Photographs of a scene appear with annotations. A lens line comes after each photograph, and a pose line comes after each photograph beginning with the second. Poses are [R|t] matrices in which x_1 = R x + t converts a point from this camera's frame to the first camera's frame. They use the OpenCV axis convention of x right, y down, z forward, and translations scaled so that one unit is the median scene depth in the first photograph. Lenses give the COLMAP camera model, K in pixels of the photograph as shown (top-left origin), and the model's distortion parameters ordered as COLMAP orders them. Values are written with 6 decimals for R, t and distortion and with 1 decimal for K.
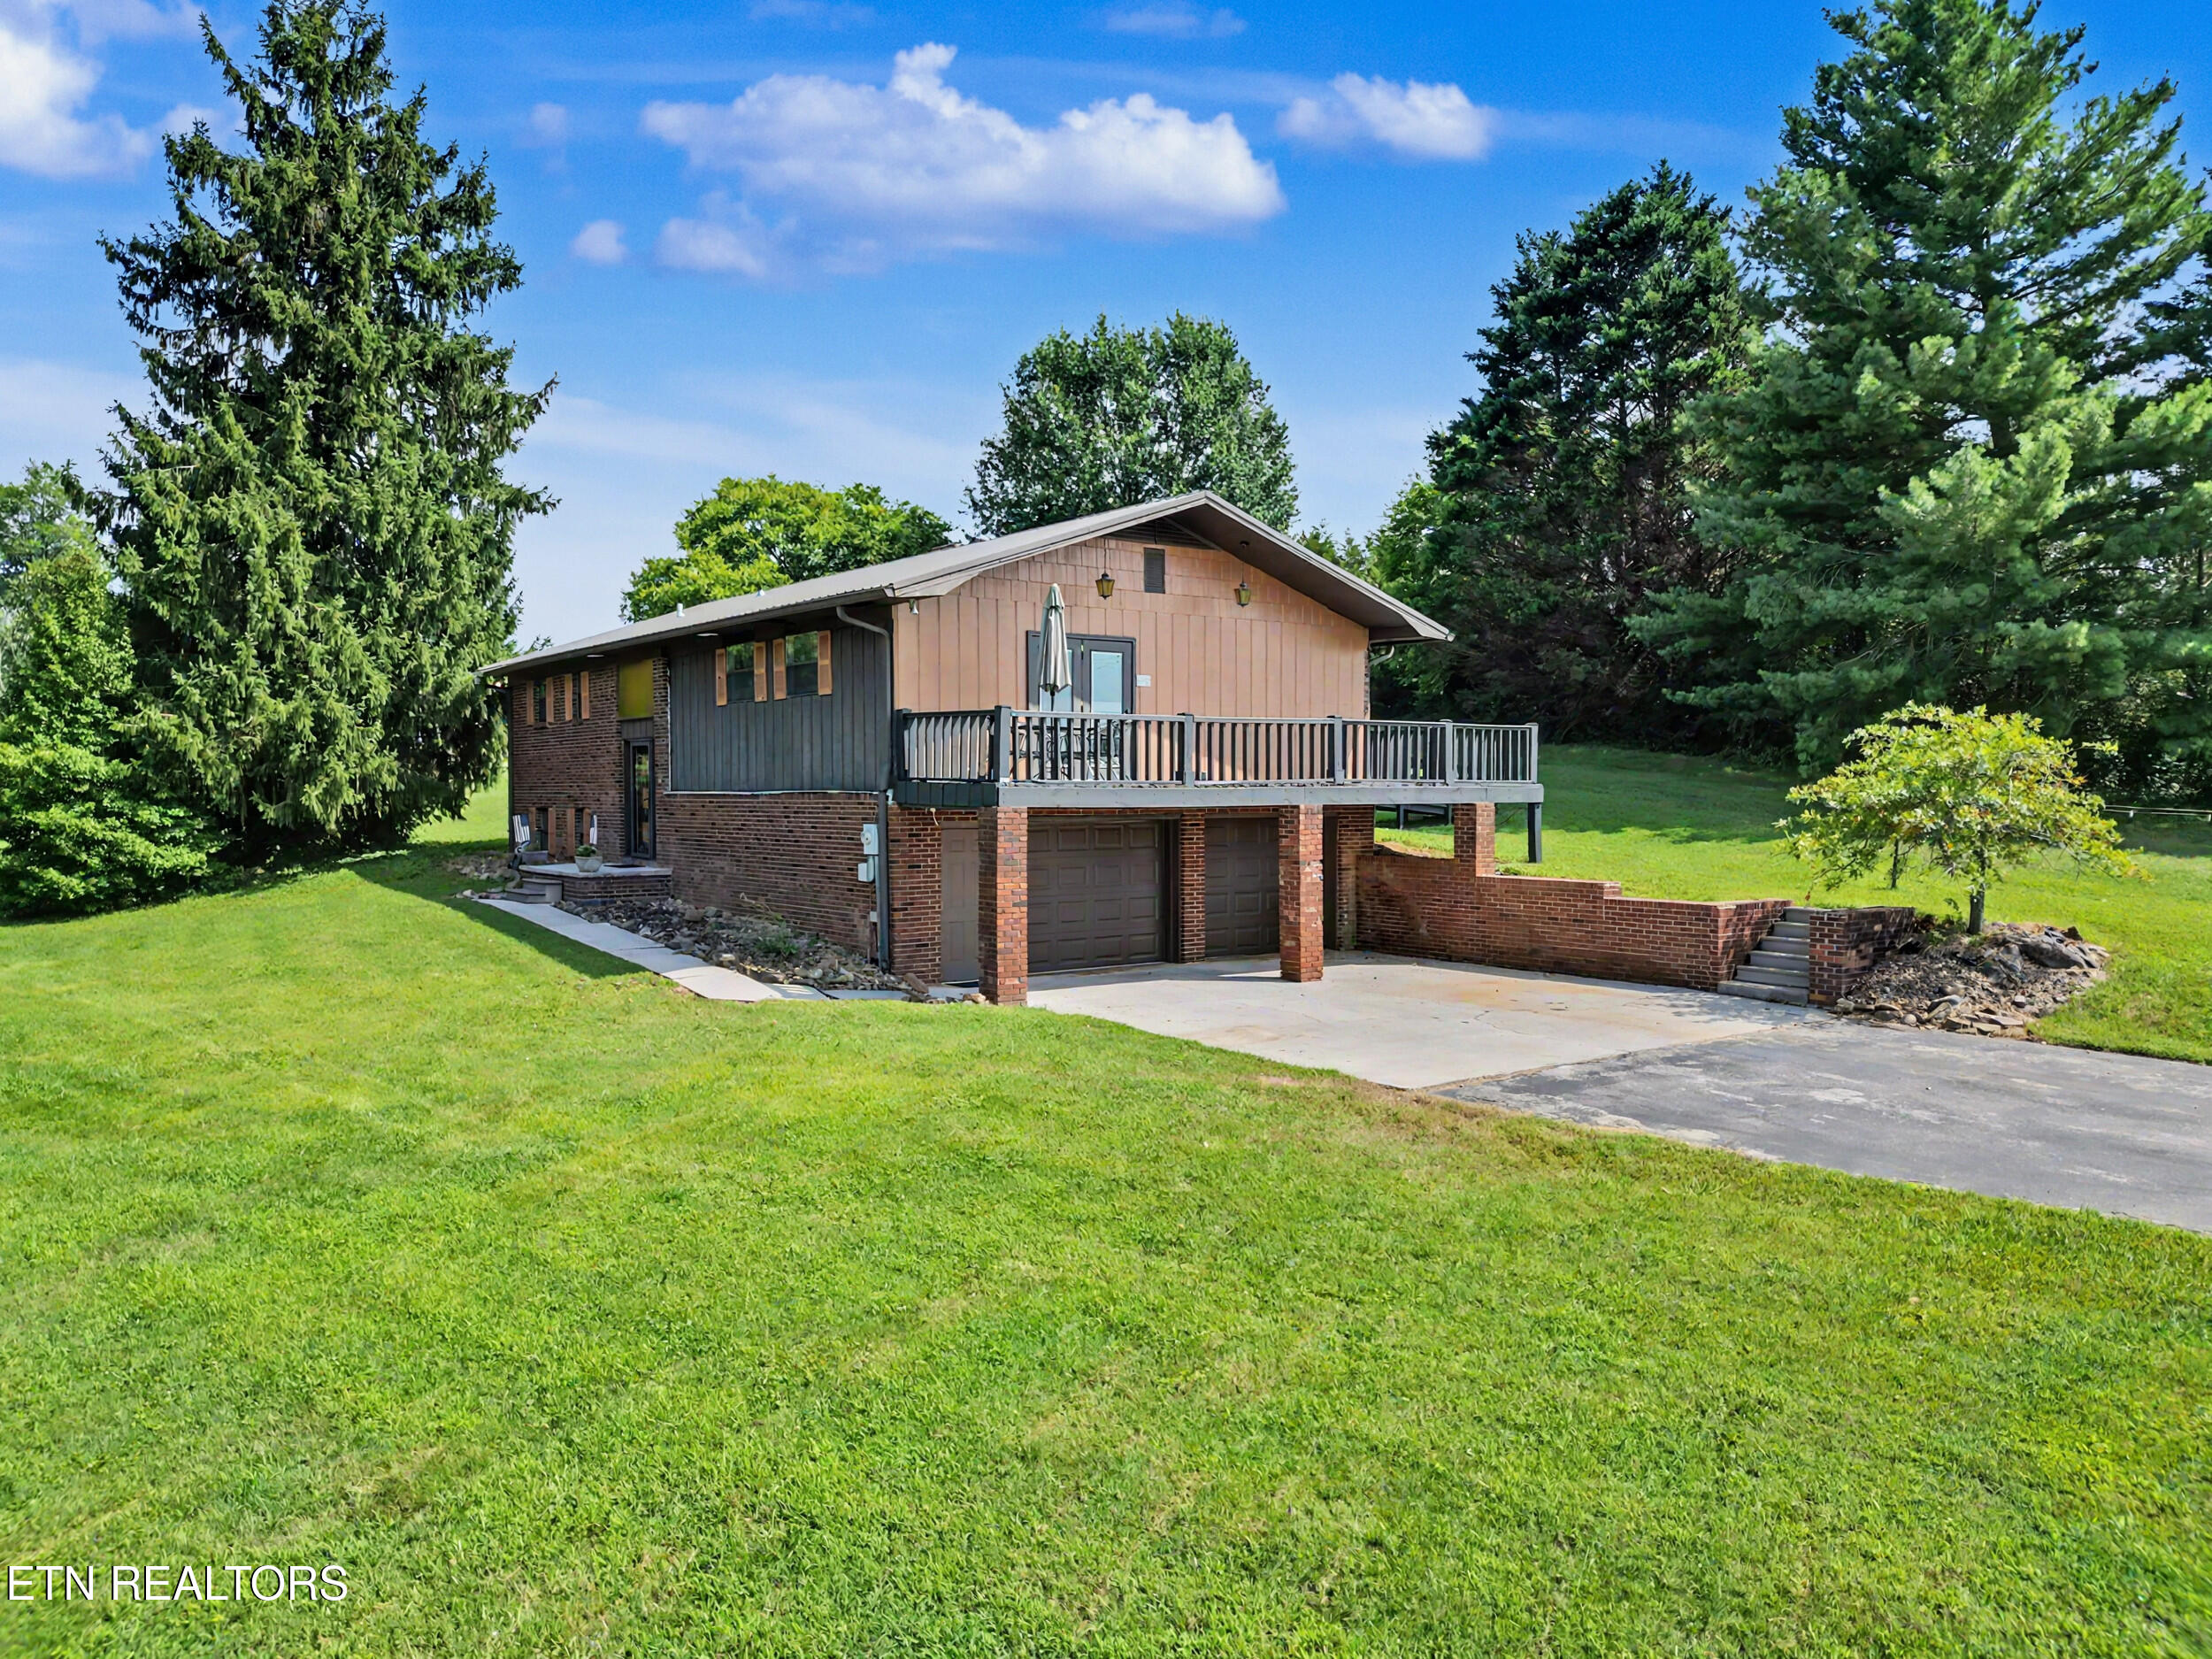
lens RADIAL K [[1635.2, 0, 1097.9], [0, 1635.2, 818.9], [0, 0, 1]] dist [0.005212, 0.006516]
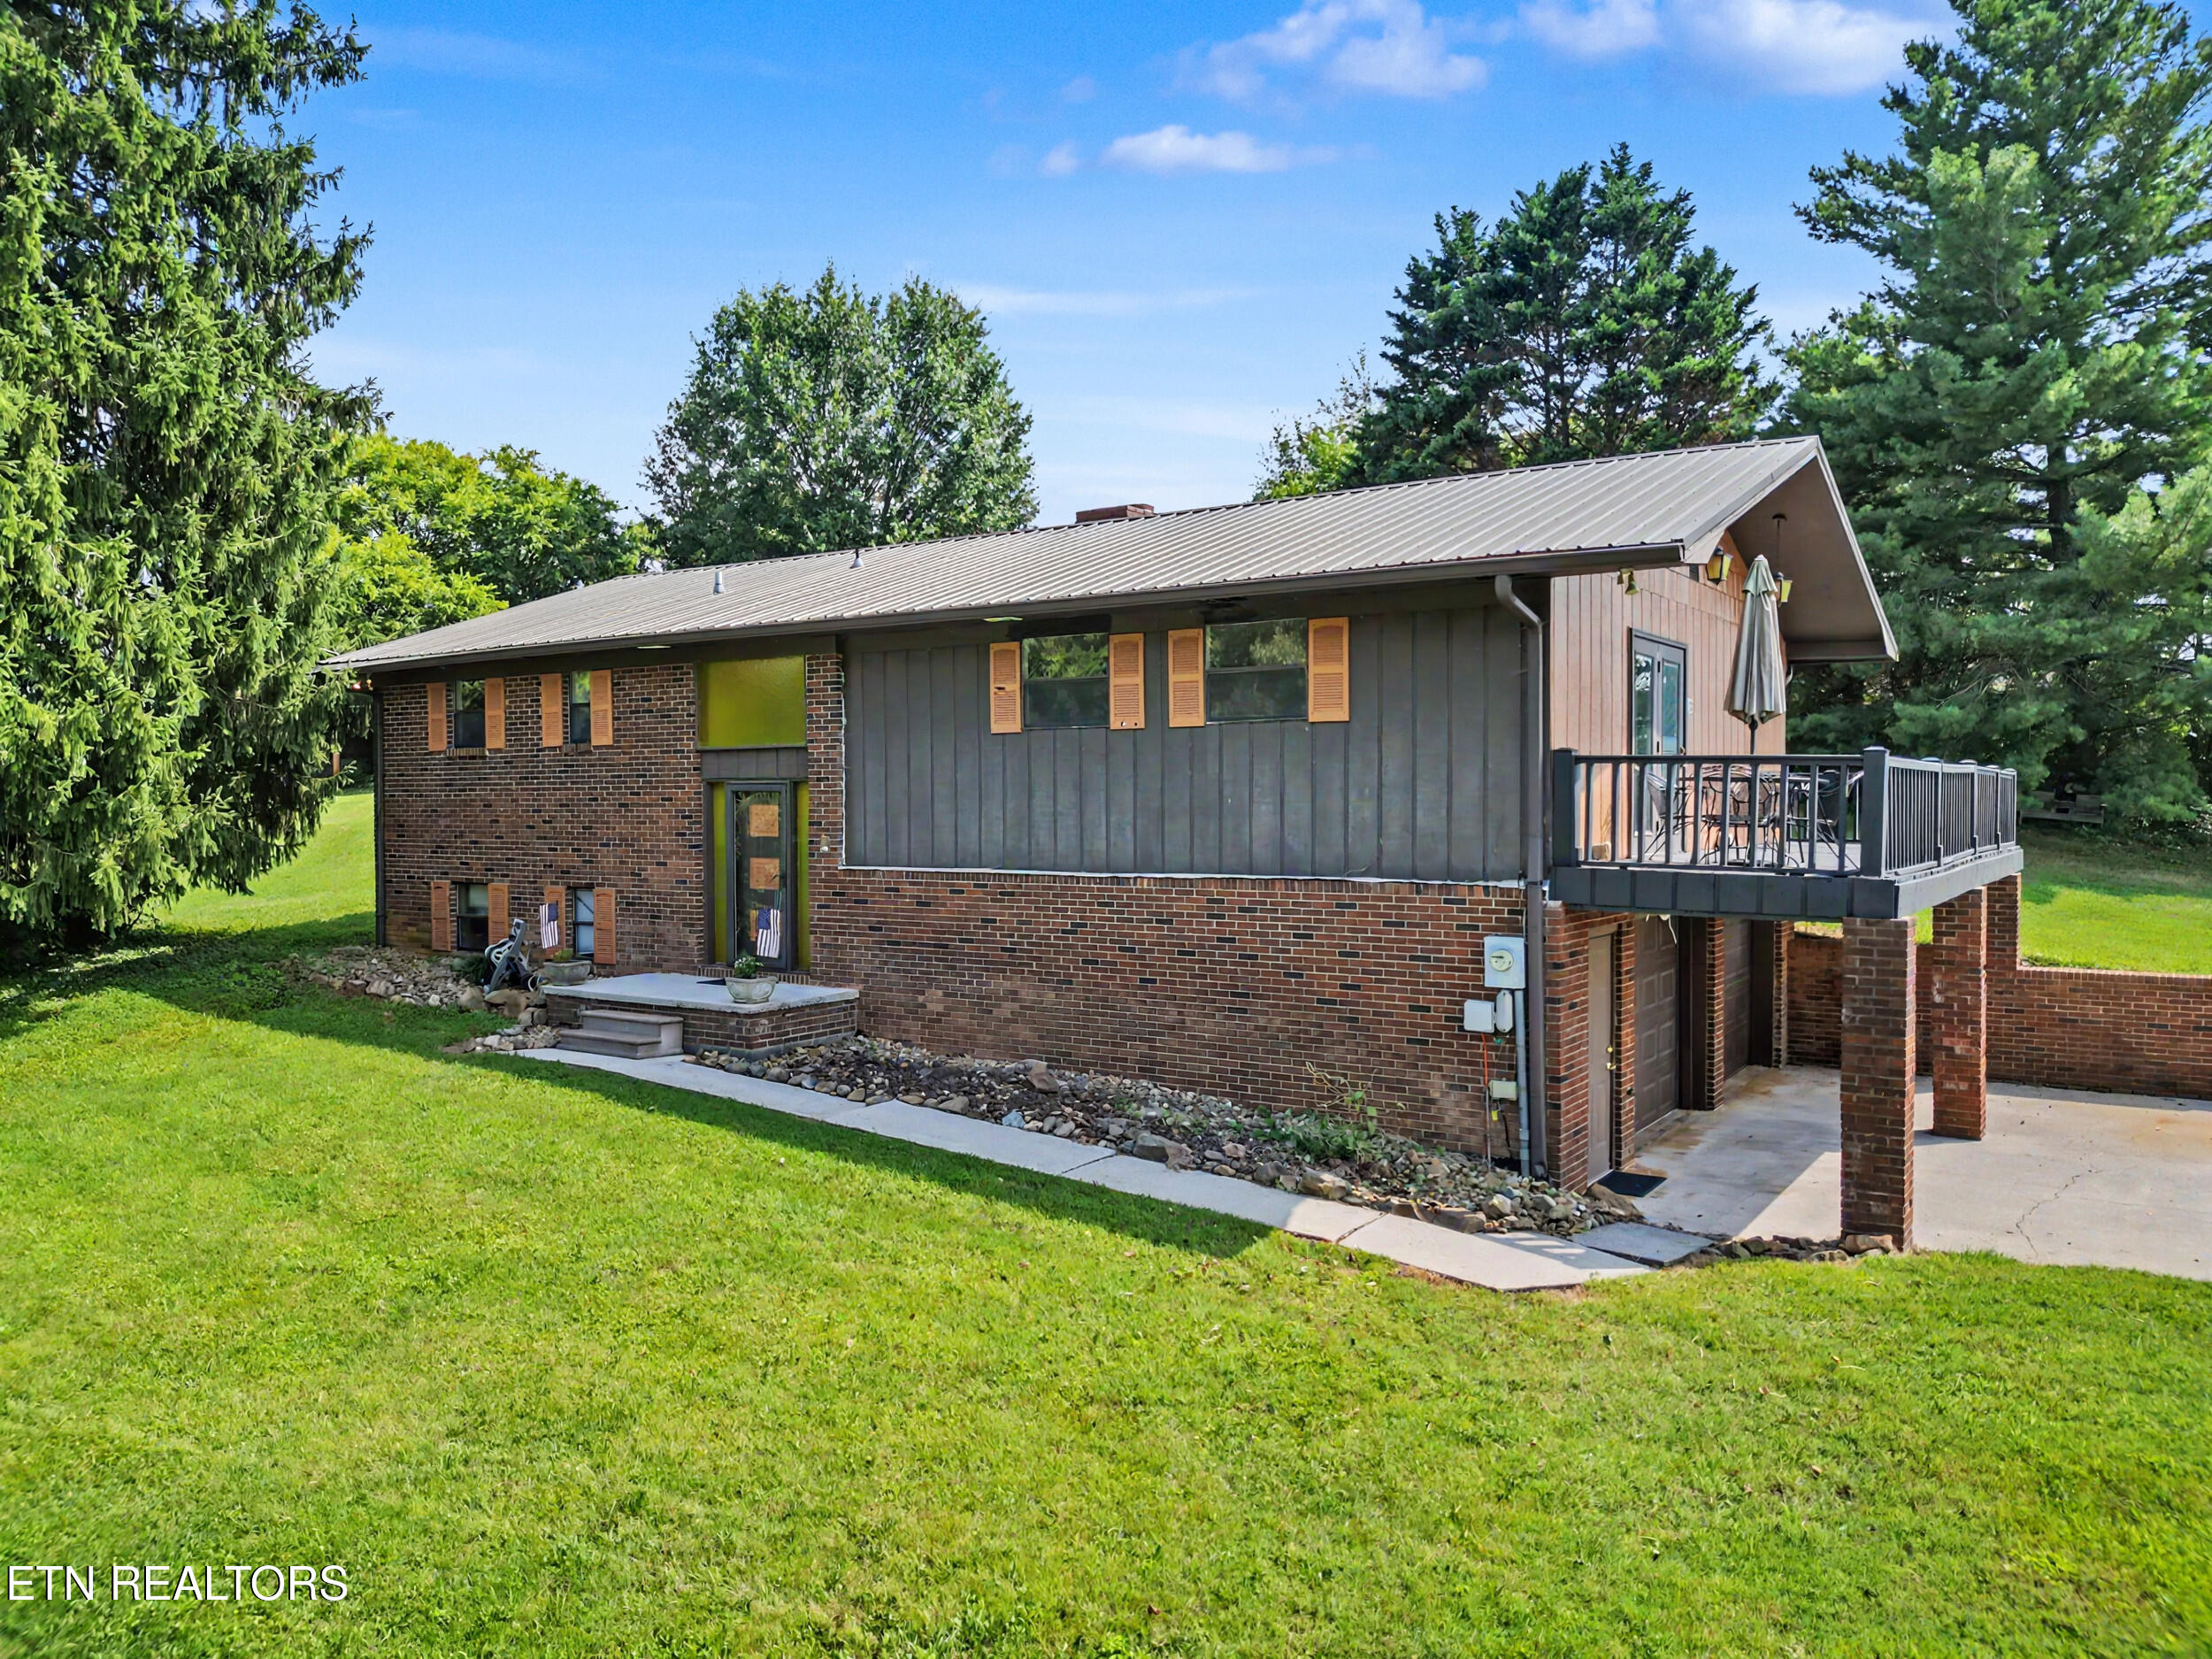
lens RADIAL K [[1609.5, 0, 1106.0], [0, 1609.5, 829.5], [0, 0, 1]] dist [0.004797, -0.003059]
pose [[0.942718, -0.007502, 0.333508, -0.422605], [0.007606, 0.999971, 0.000994, -0.034228], [-0.333505, 0.001600, 0.942747, 0.431283]]
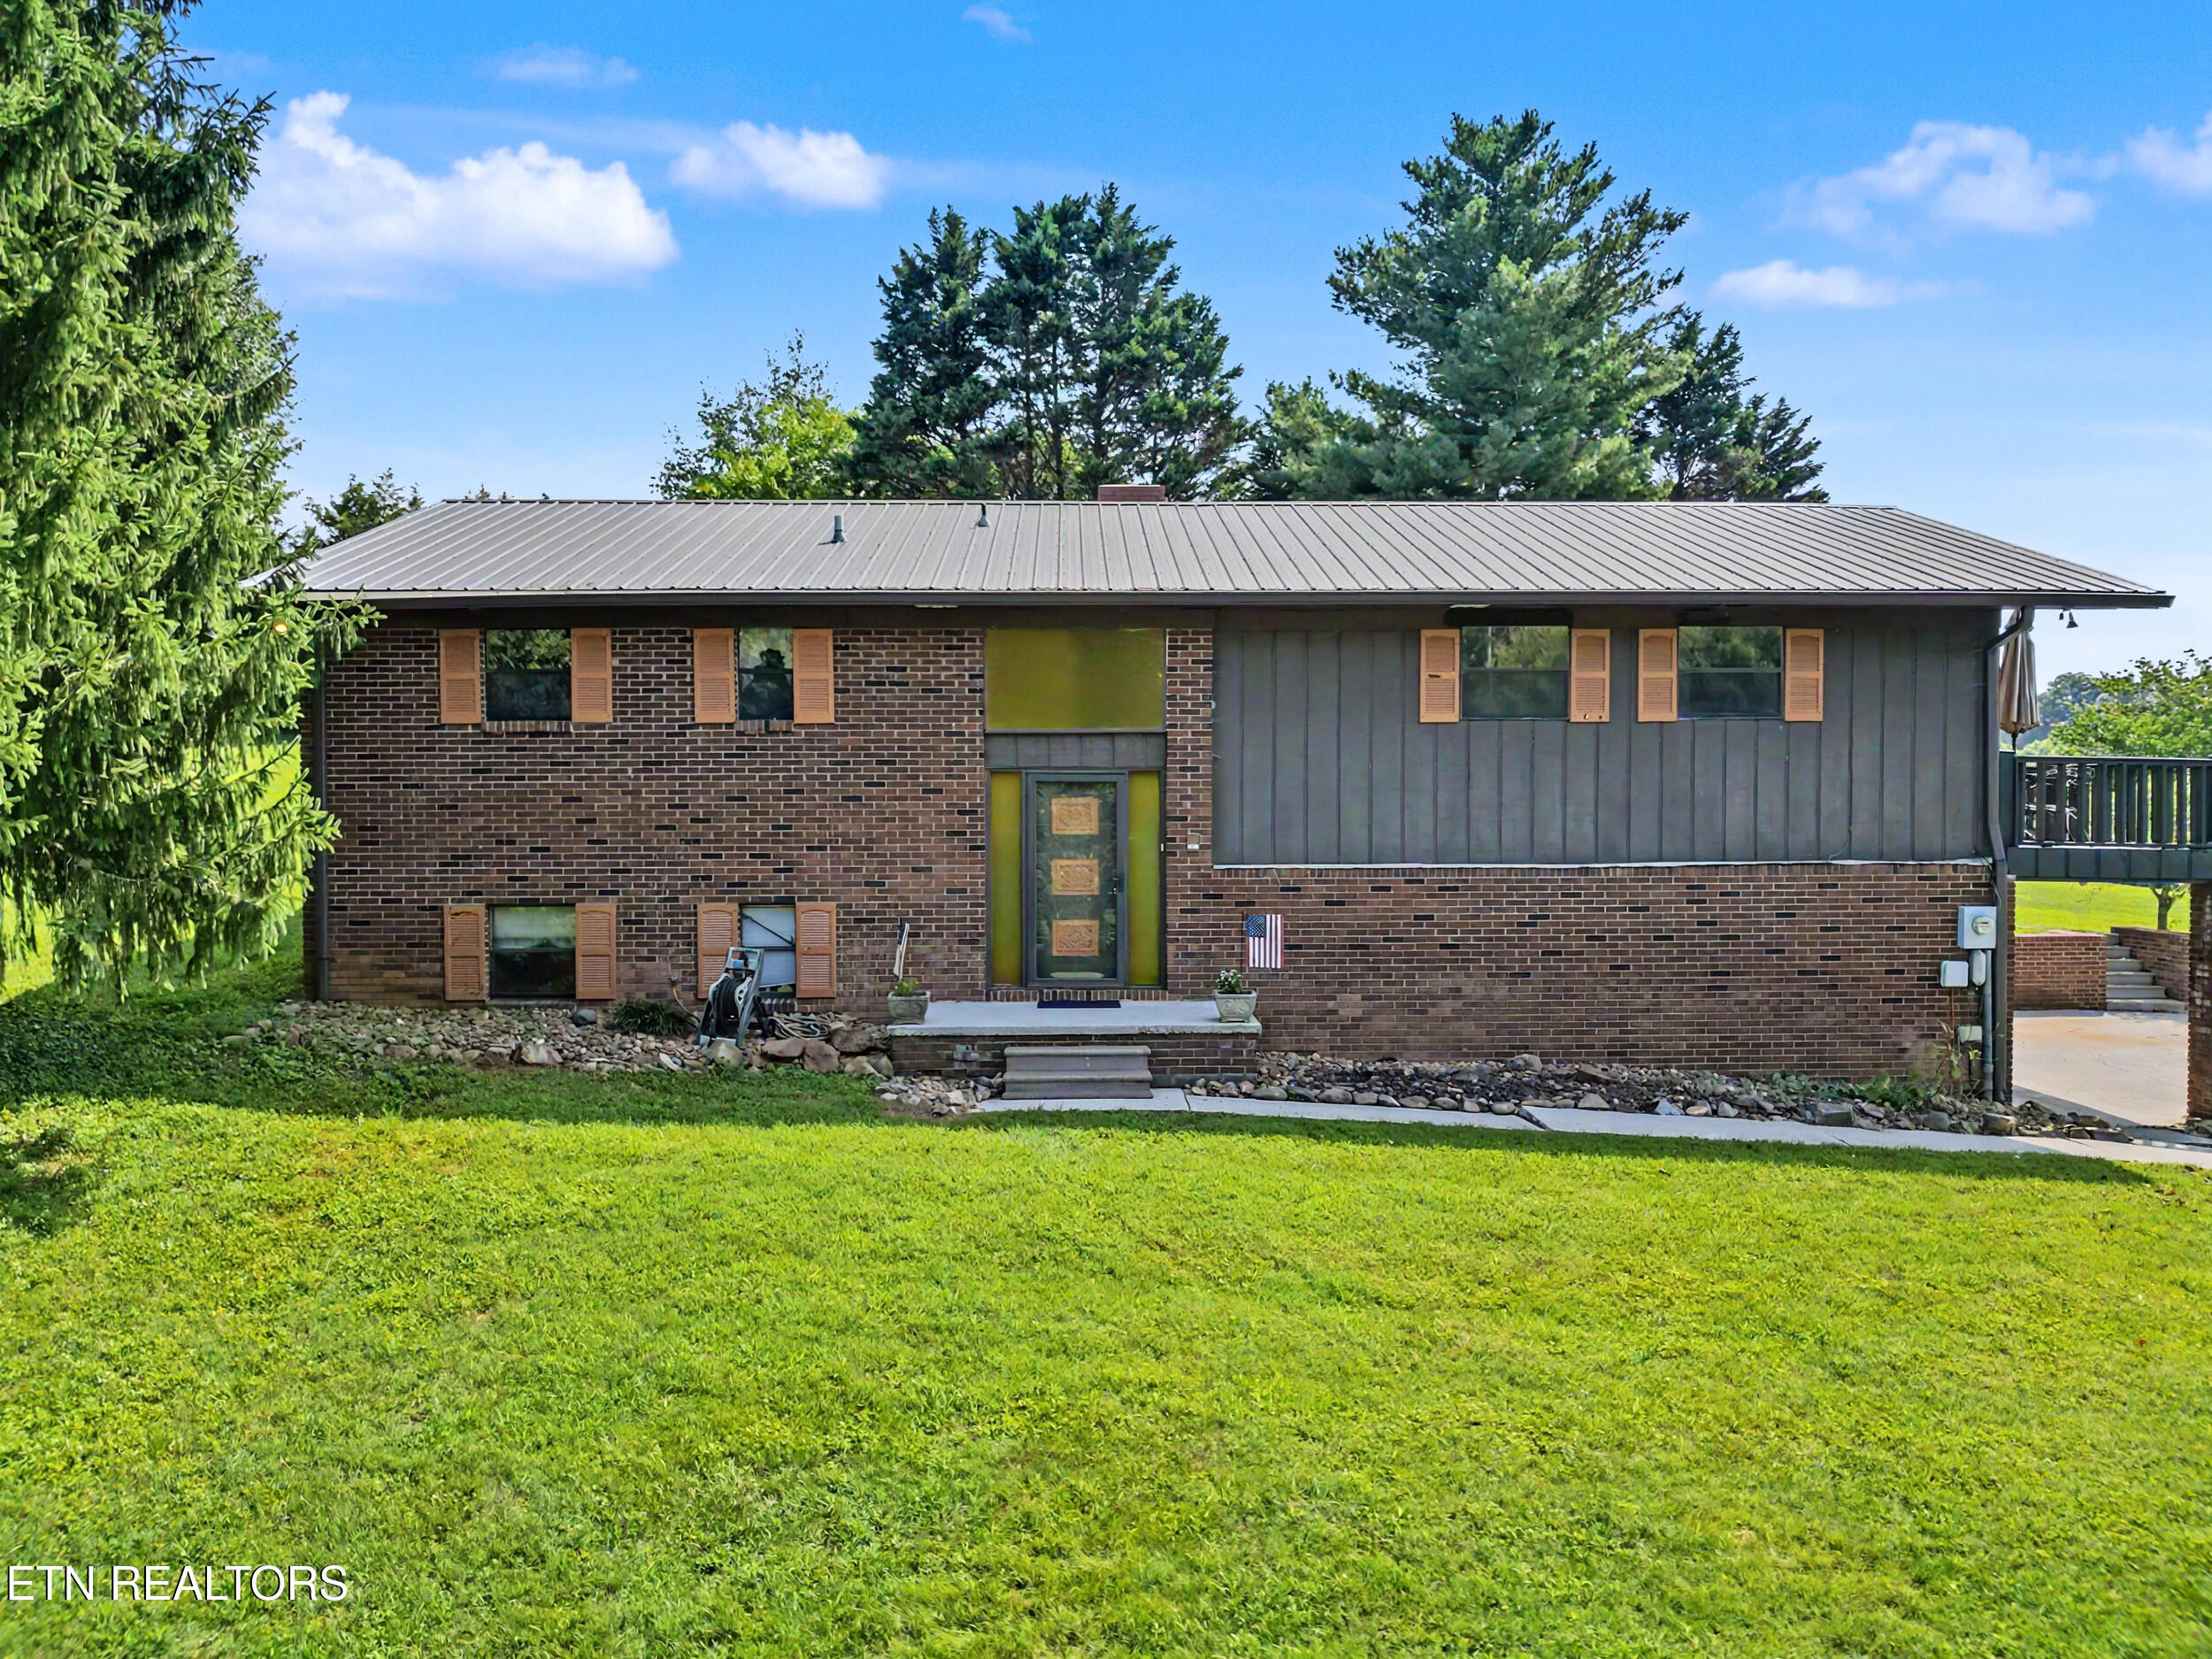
lens RADIAL K [[1678.1, 0, 1105.8], [0, 1678.1, 863.1], [0, 0, 1]] dist [-0.010304, -0.004826]
pose [[0.565289, -0.025982, 0.824484, -0.860558], [0.016723, 0.999659, 0.020037, -0.033327], [-0.824723, 0.002461, 0.565531, 0.796772]]
